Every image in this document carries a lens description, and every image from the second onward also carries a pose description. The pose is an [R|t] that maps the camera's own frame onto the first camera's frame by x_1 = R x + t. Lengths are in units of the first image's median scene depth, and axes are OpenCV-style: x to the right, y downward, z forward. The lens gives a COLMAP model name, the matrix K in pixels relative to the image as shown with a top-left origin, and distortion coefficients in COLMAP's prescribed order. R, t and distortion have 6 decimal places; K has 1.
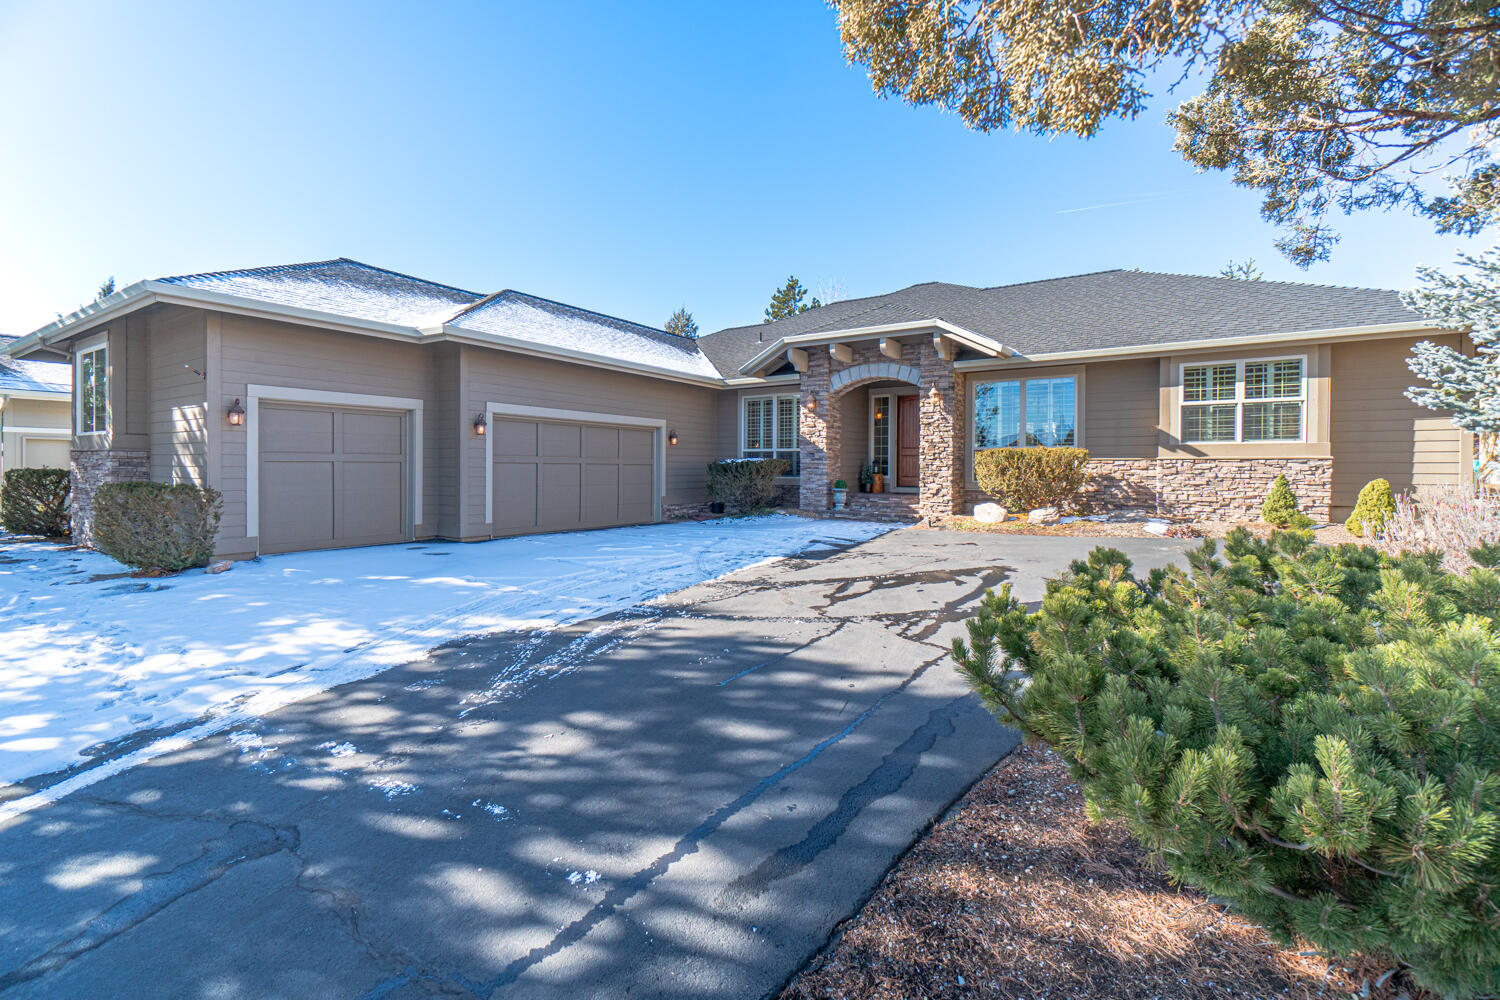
lens RADIAL K [[652.1, 0, 746.4], [0, 652.1, 468.7], [0, 0, 1]] dist [-0.008384, 0.000607]
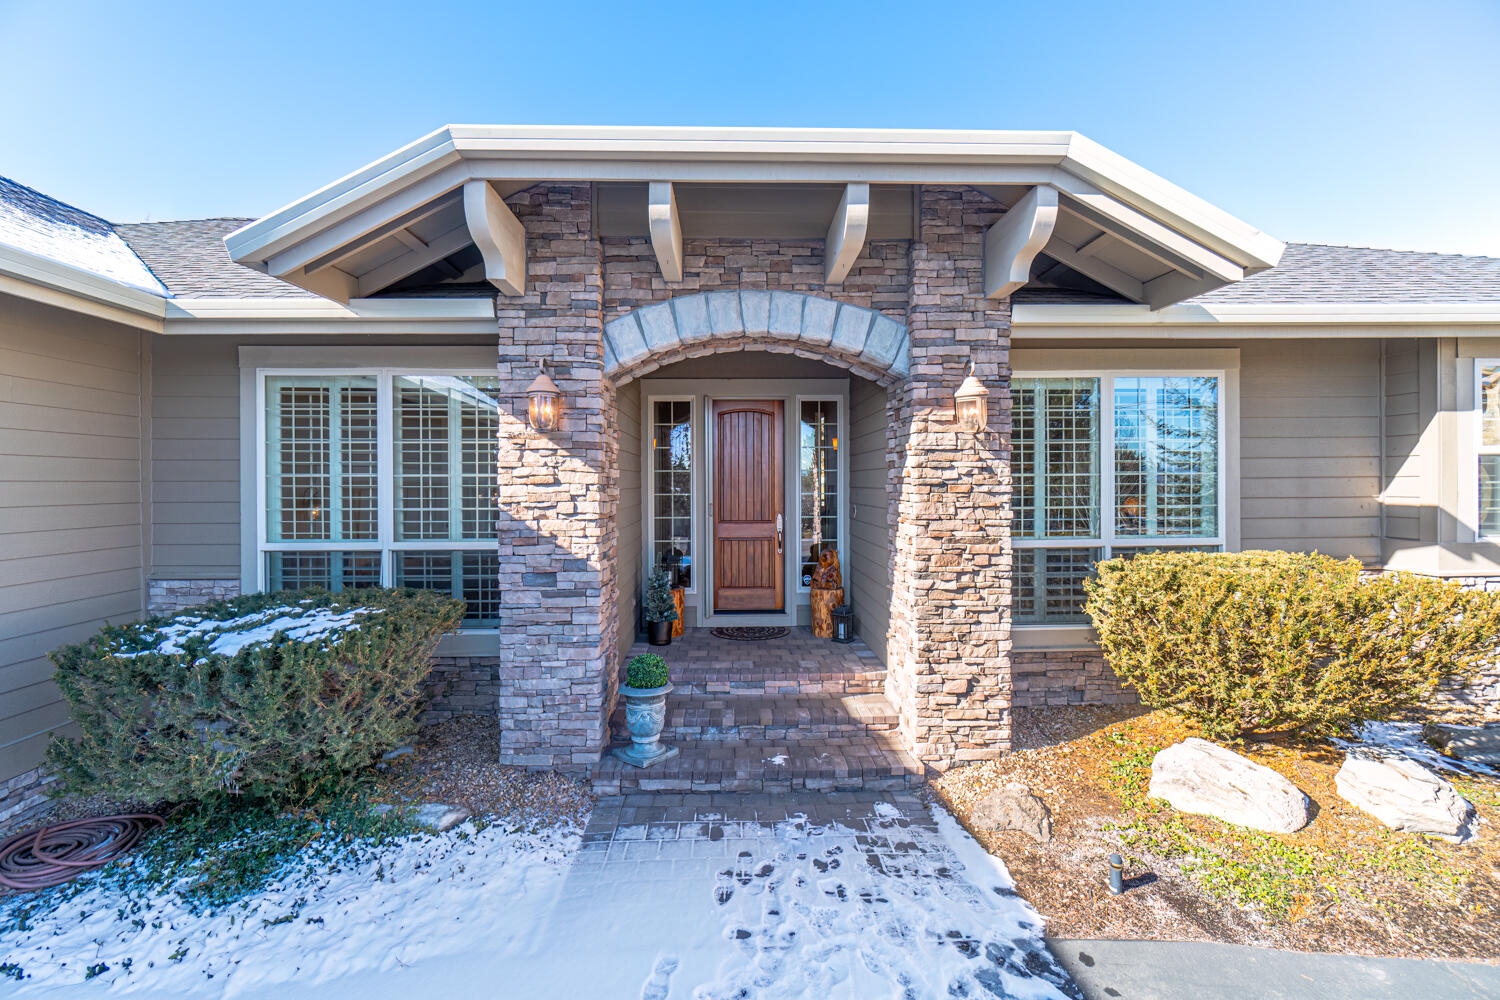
lens RADIAL K [[652.1, 0, 747.7], [0, 652.1, 486.0], [0, 0, 1]] dist [-0.008384, 0.000607]
pose [[0.818236, -0.011404, 0.574769, 0.008270], [0.010492, 0.999933, 0.004904, -0.081587], [-0.574786, 0.002018, 0.818301, 0.904445]]
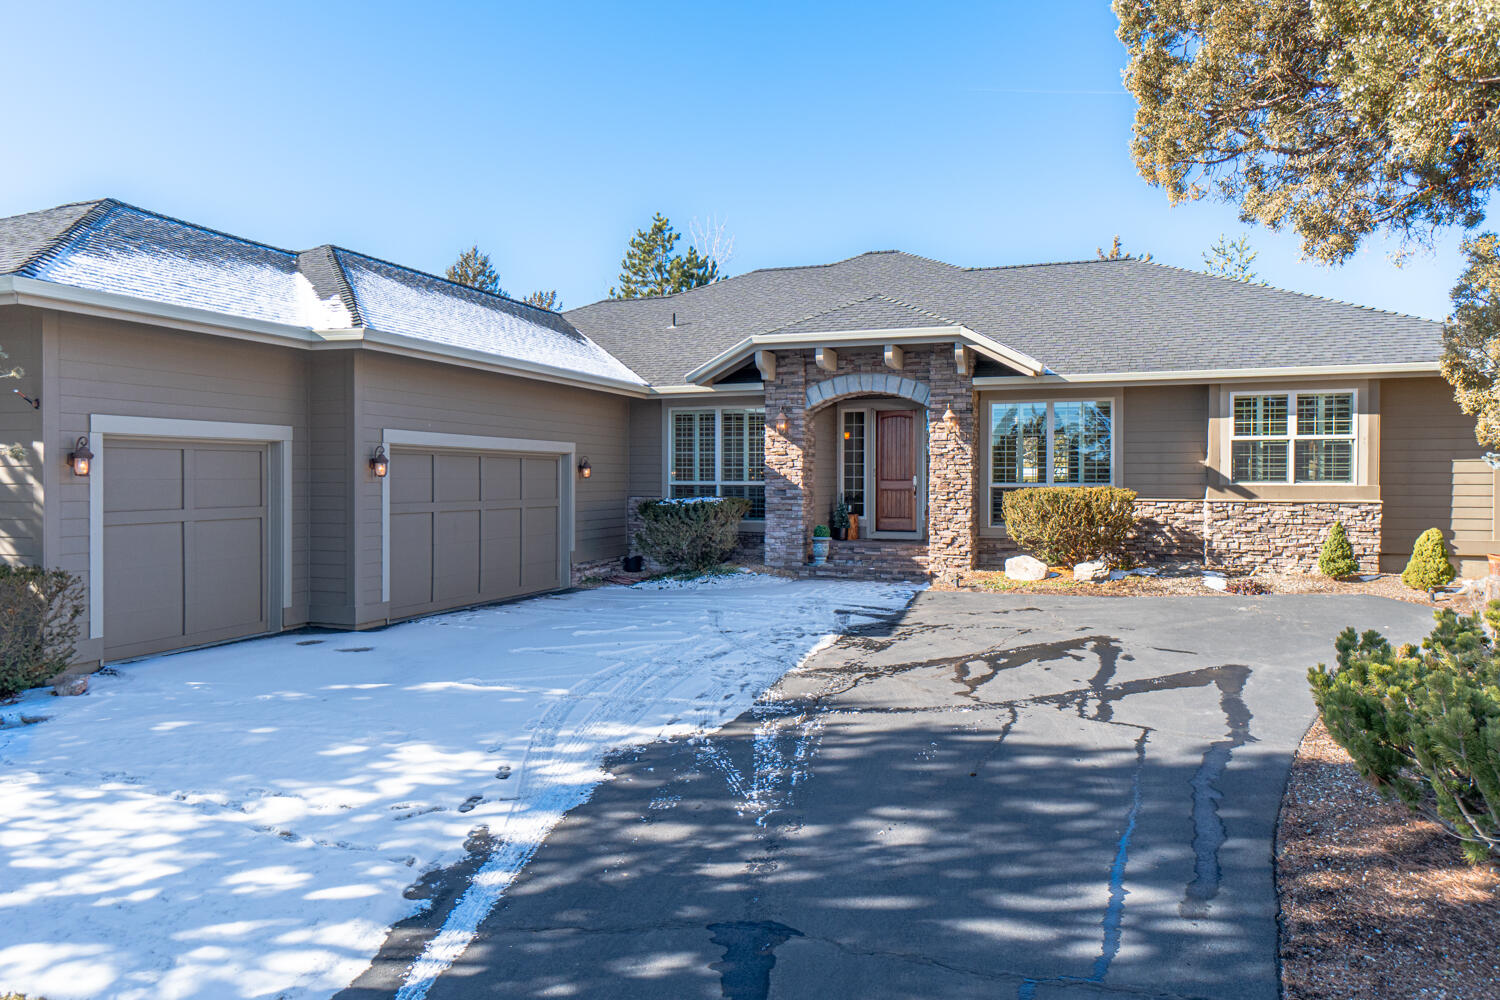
lens RADIAL K [[1020.1, 0, 755.9], [0, 1020.1, 493.0], [0, 0, 1]] dist [-0.020964, 0.017585]
pose [[0.968330, -0.007617, 0.249558, -0.281913], [0.004749, 0.999916, 0.012092, -0.044671], [-0.249629, -0.010524, 0.968284, -0.158052]]
